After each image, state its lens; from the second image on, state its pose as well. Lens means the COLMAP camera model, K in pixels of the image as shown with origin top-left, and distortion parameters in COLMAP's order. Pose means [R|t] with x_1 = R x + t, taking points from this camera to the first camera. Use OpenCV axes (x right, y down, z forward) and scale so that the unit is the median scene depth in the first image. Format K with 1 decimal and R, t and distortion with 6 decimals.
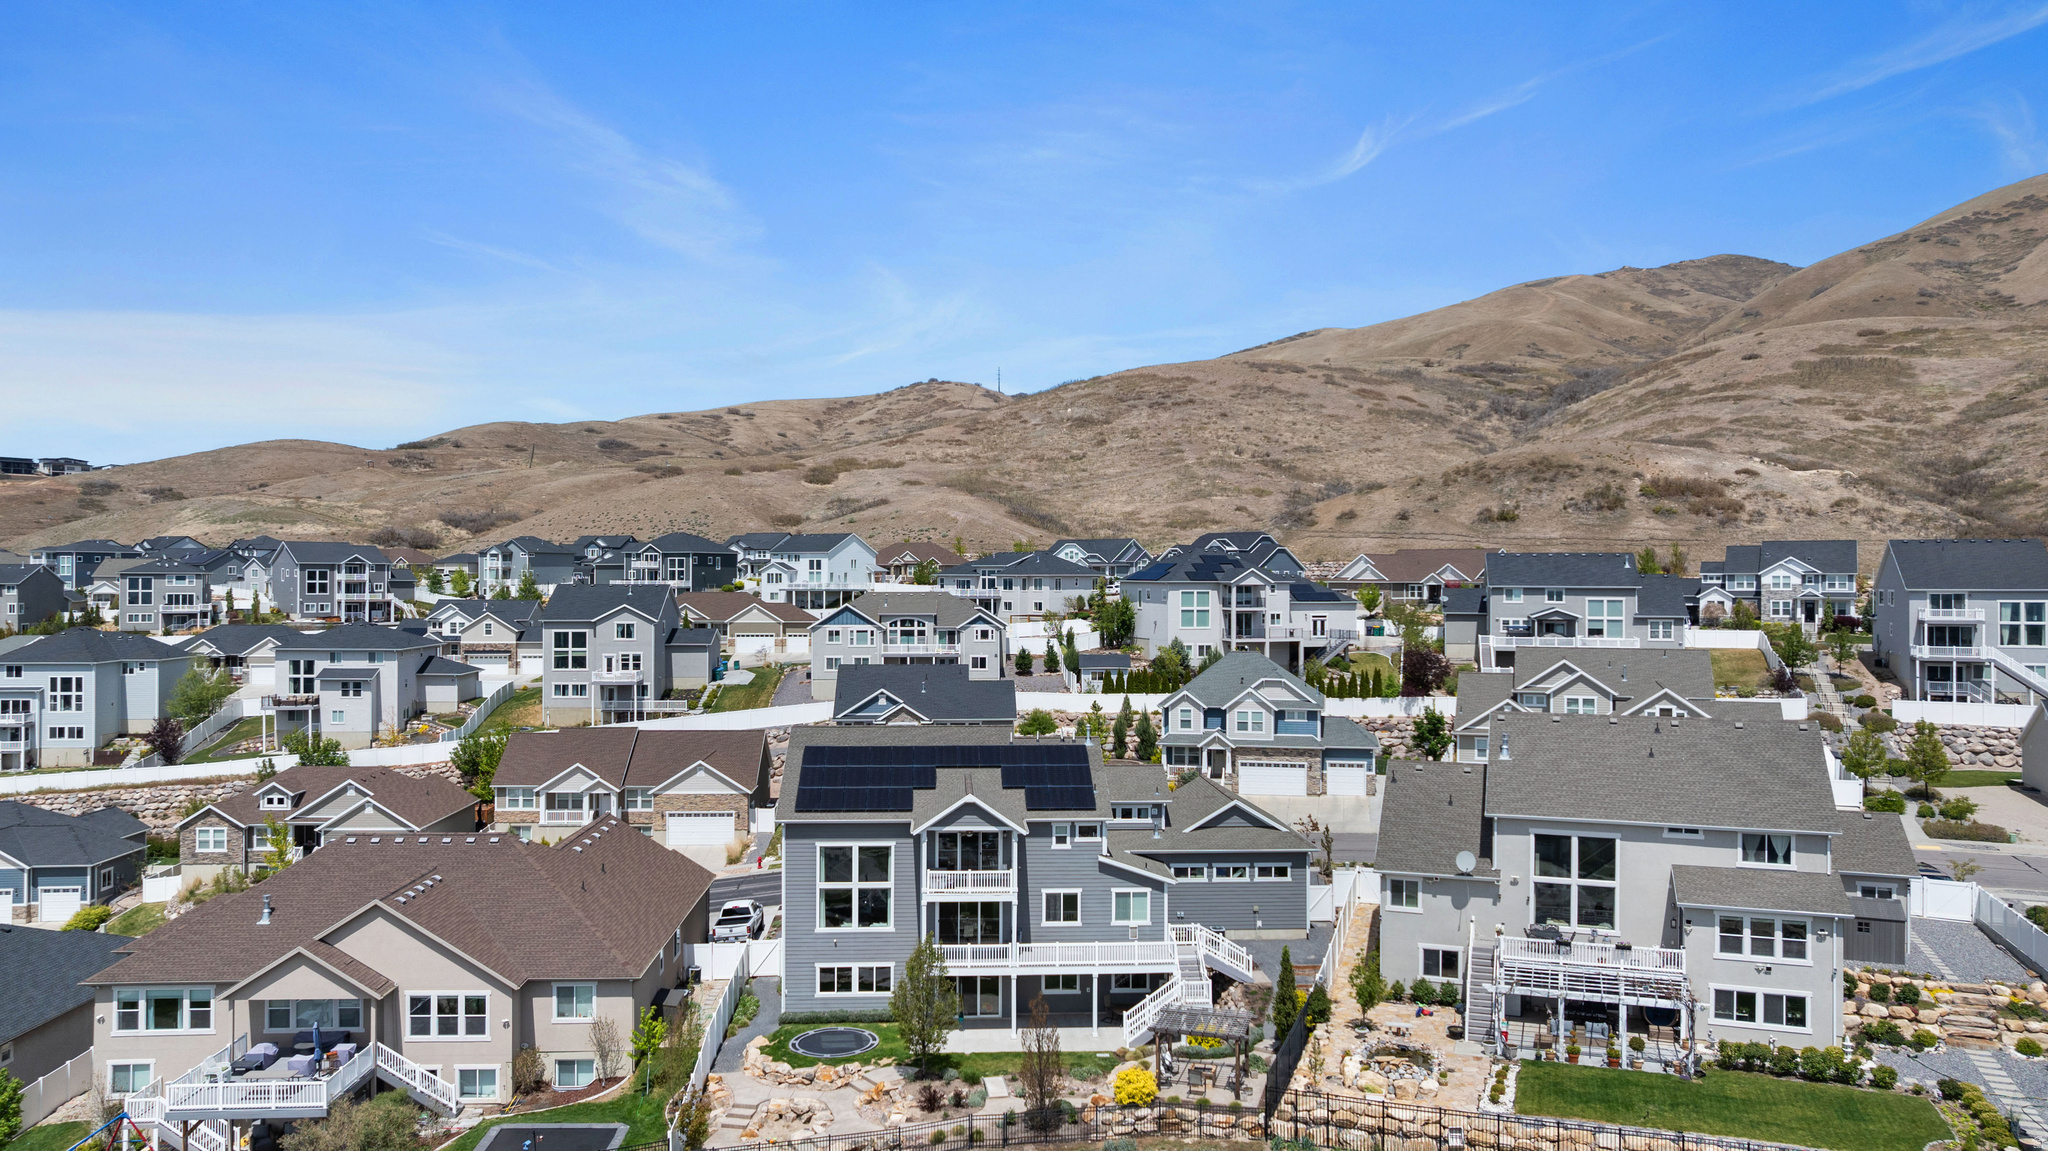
lens RADIAL K [[1431.5, 0, 1028.3], [0, 1431.5, 571.6], [0, 0, 1]] dist [-0.014732, -0.000155]
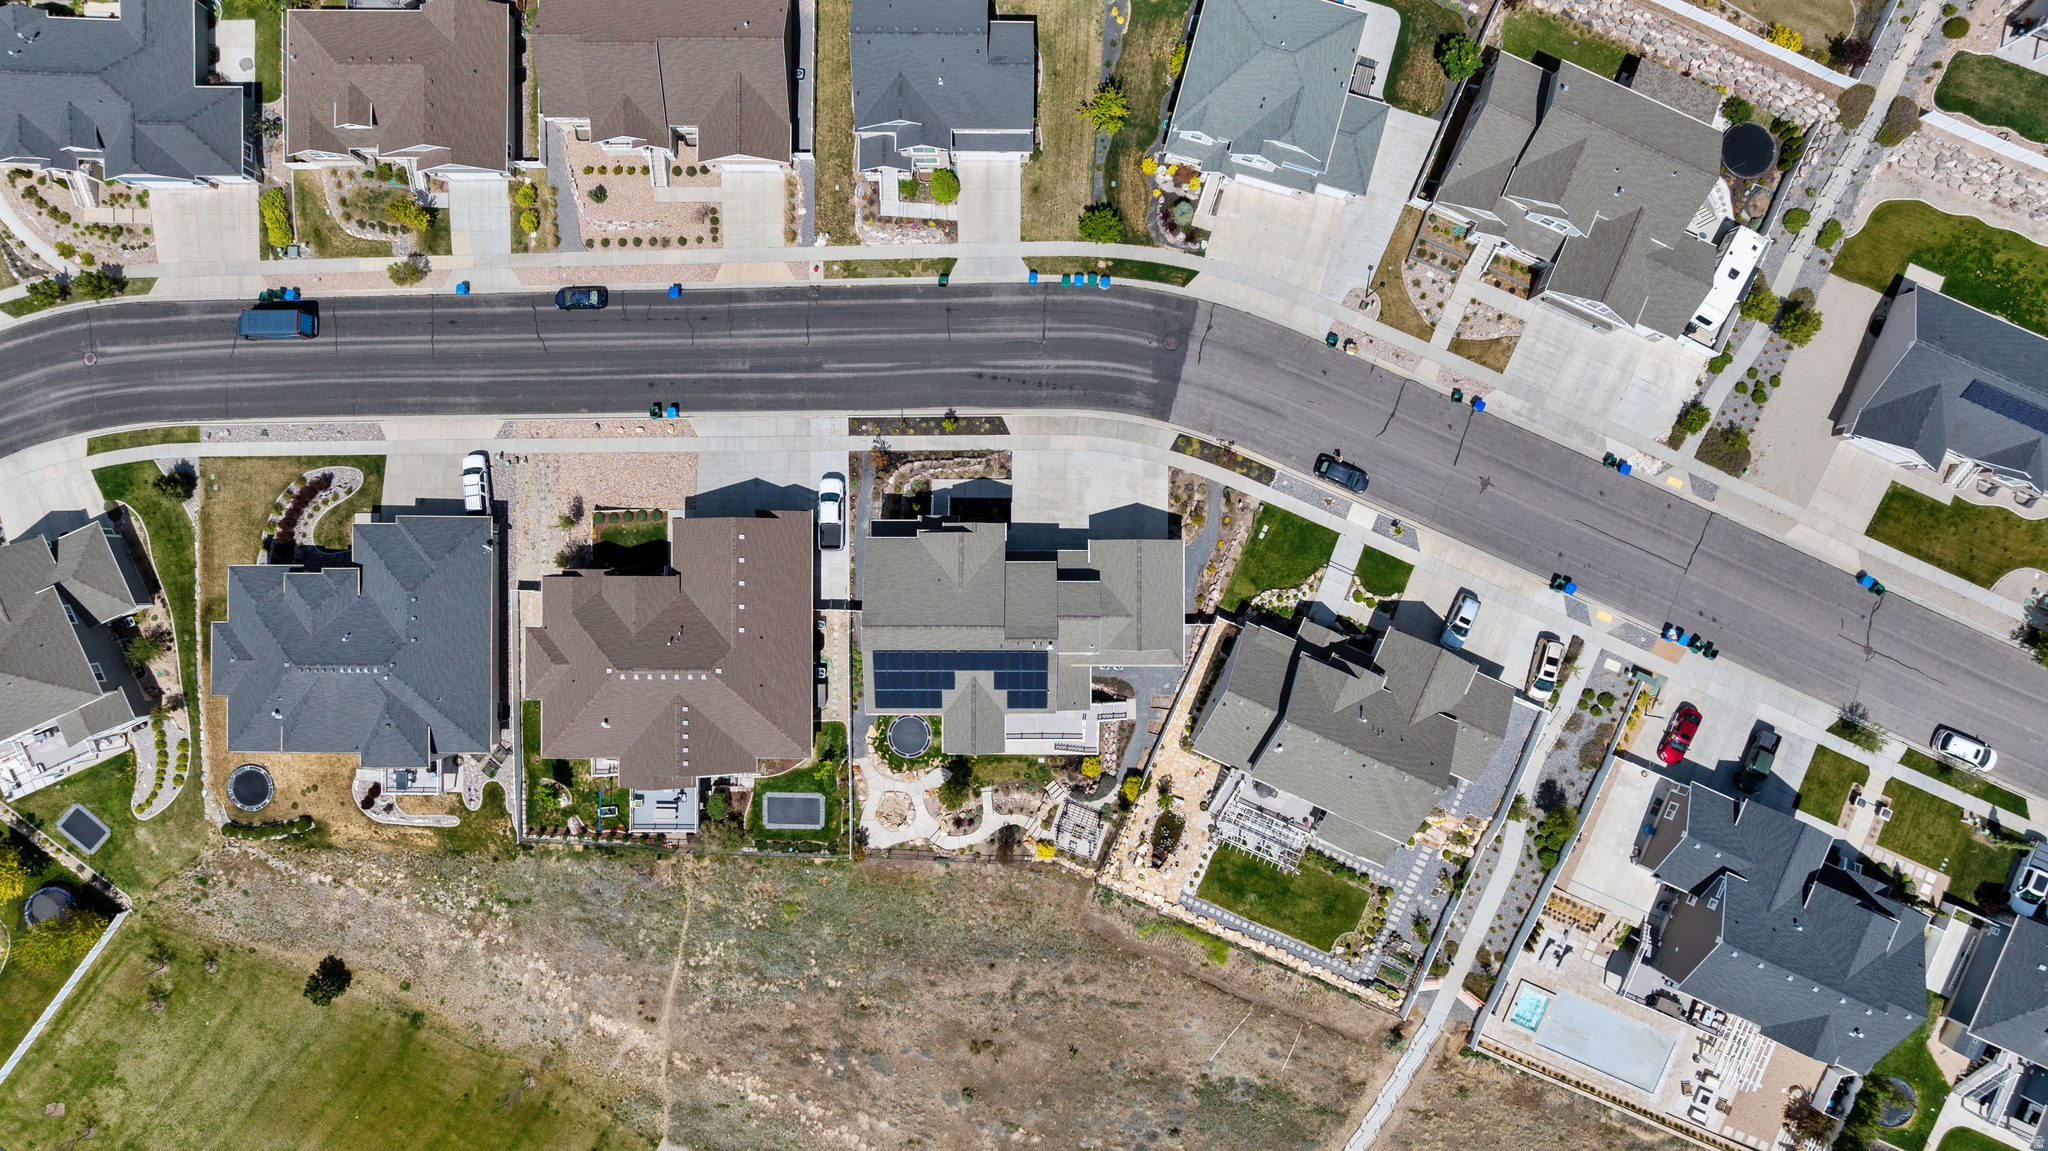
lens RADIAL K [[1427.1, 0, 1028.5], [0, 1427.1, 577.4], [0, 0, 1]] dist [-0.011665, -0.006942]
pose [[0.998012, 0.062303, 0.009551, -0.000927], [-0.008900, -0.010725, 0.999903, -0.683896], [0.062399, -0.998000, -0.010149, 0.513606]]
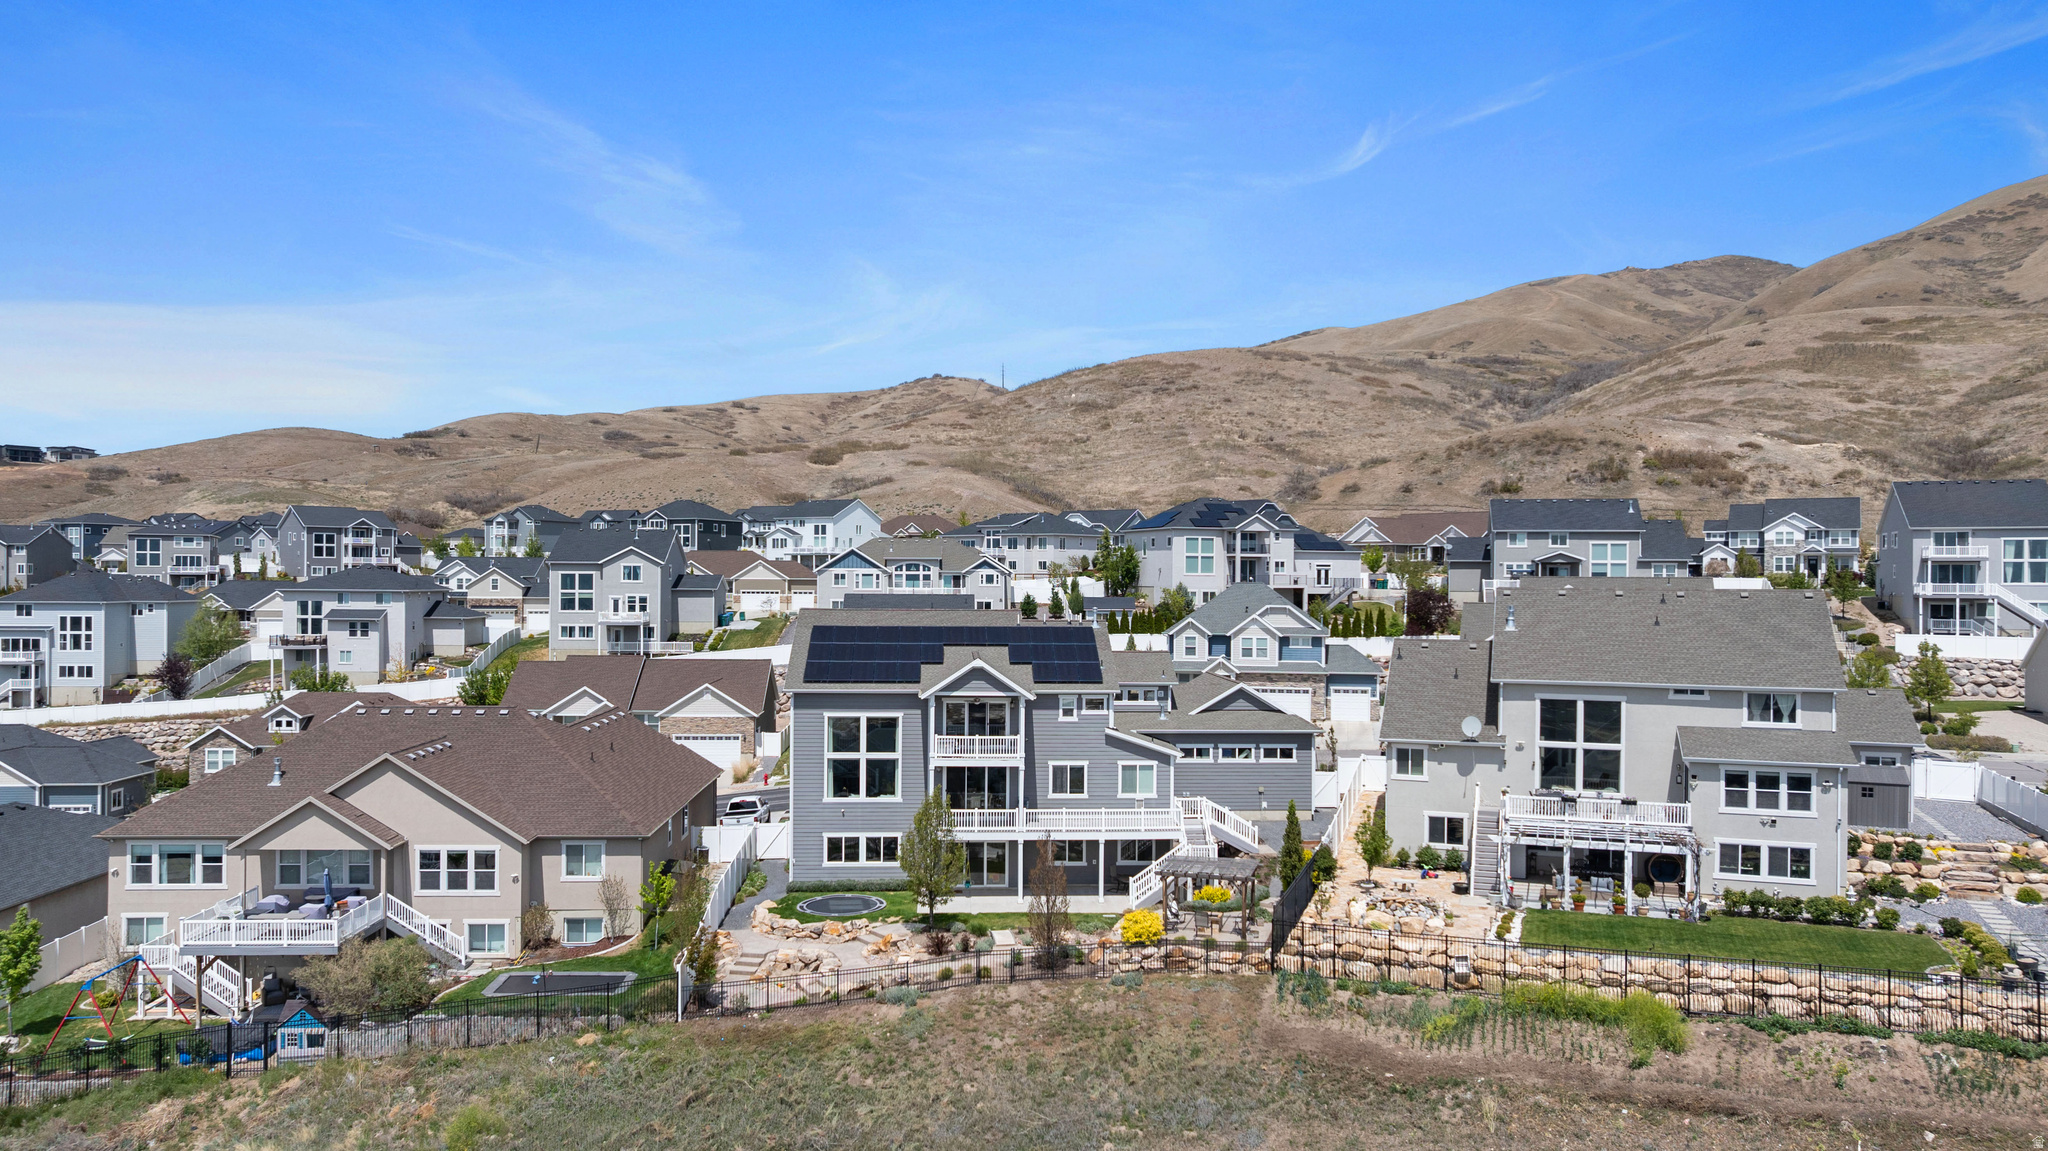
lens RADIAL K [[1427.1, 0, 1028.5], [0, 1427.1, 577.4], [0, 0, 1]] dist [-0.011665, -0.006942]
pose [[0.999991, 0.003615, -0.002015, -0.001337], [-0.003604, 0.999978, 0.005580, 0.038183], [0.002035, -0.005573, 0.999982, -0.000433]]
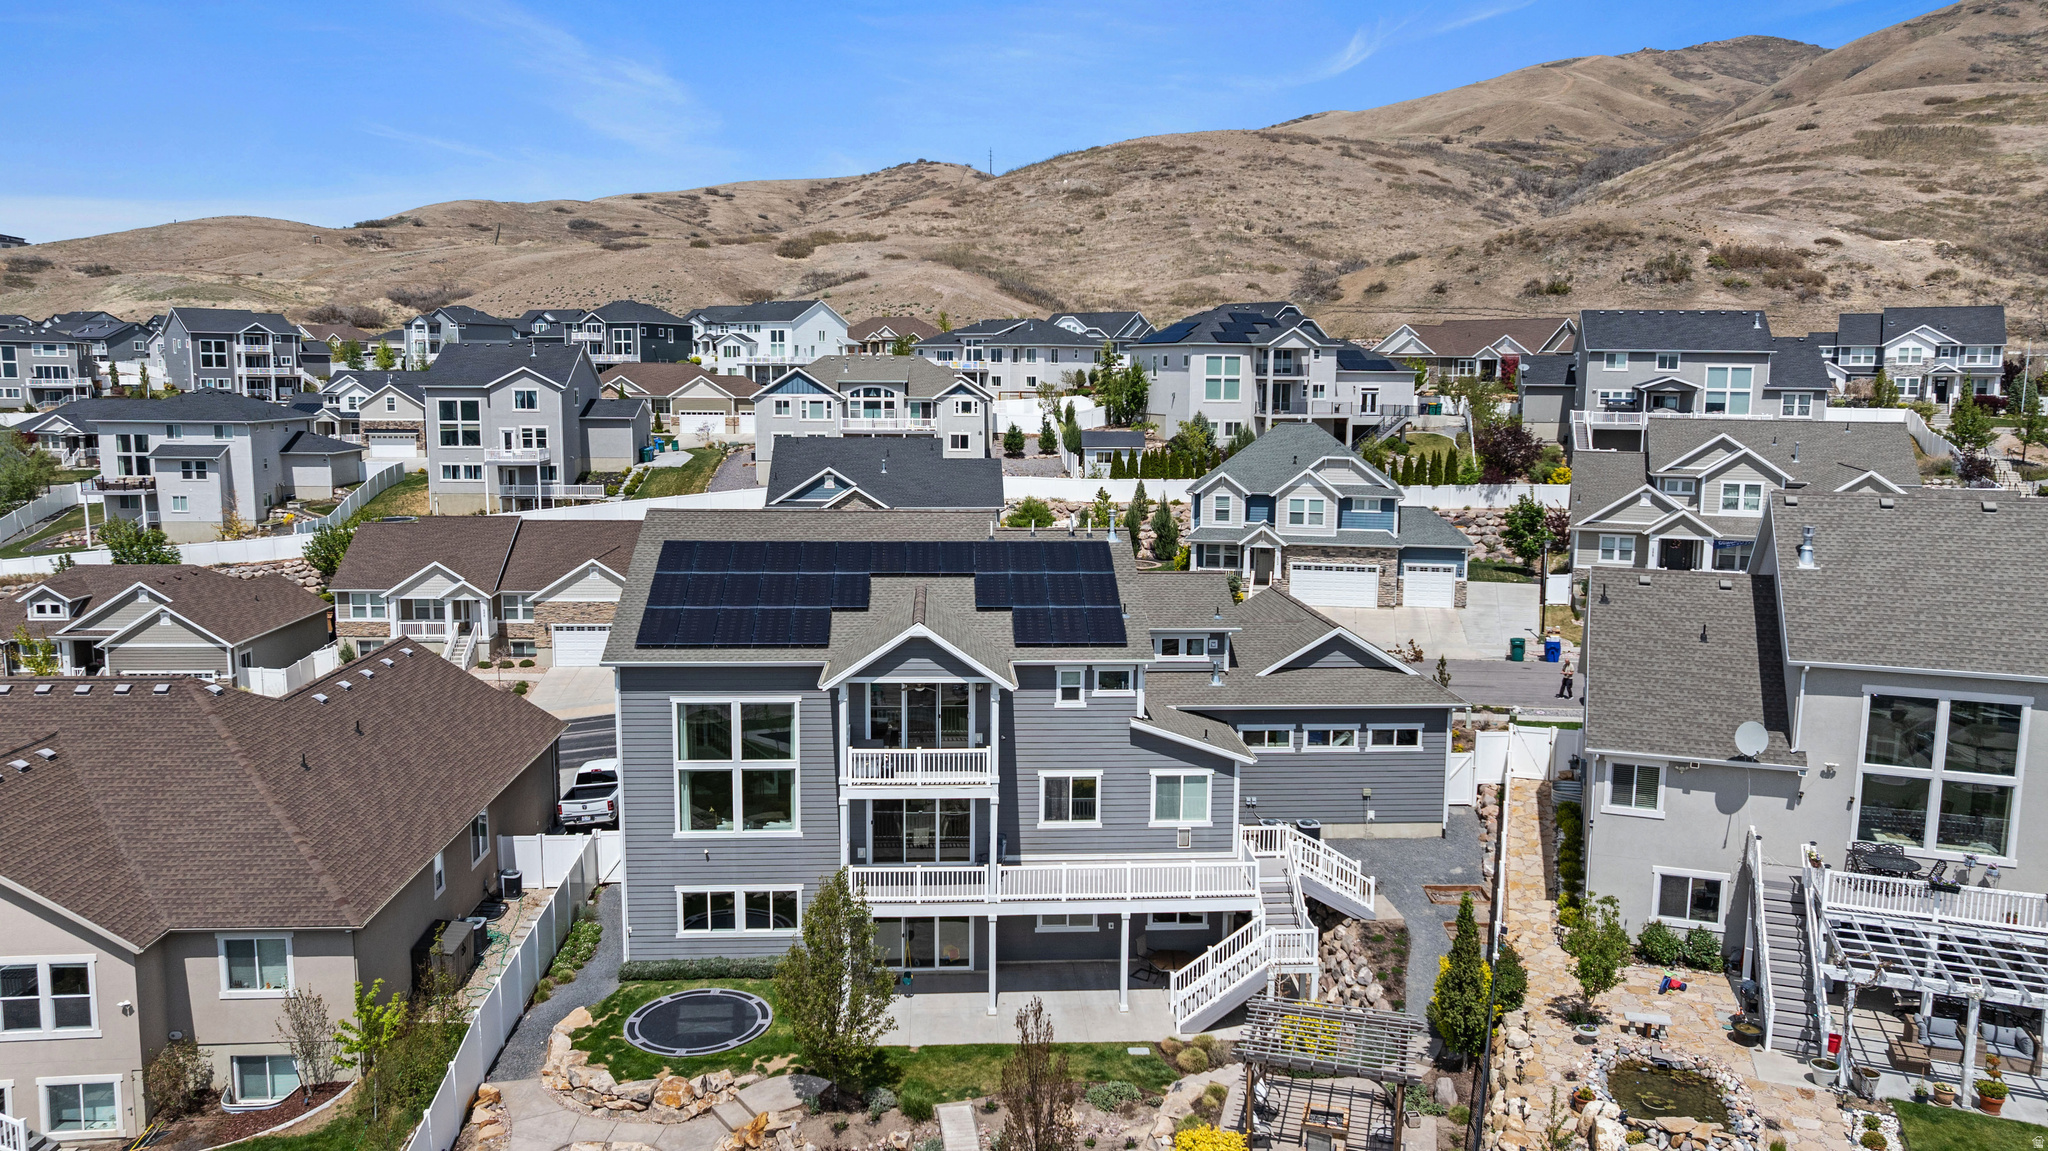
lens RADIAL K [[1448.4, 0, 1027.5], [0, 1448.4, 569.3], [0, 0, 1]] dist [-0.035784, 0.043752]
pose [[0.999973, 0.004807, 0.005576, 0.000309], [-0.005539, 0.990178, 0.139703, 0.020666], [-0.004850, -0.139730, 0.990178, 0.170097]]
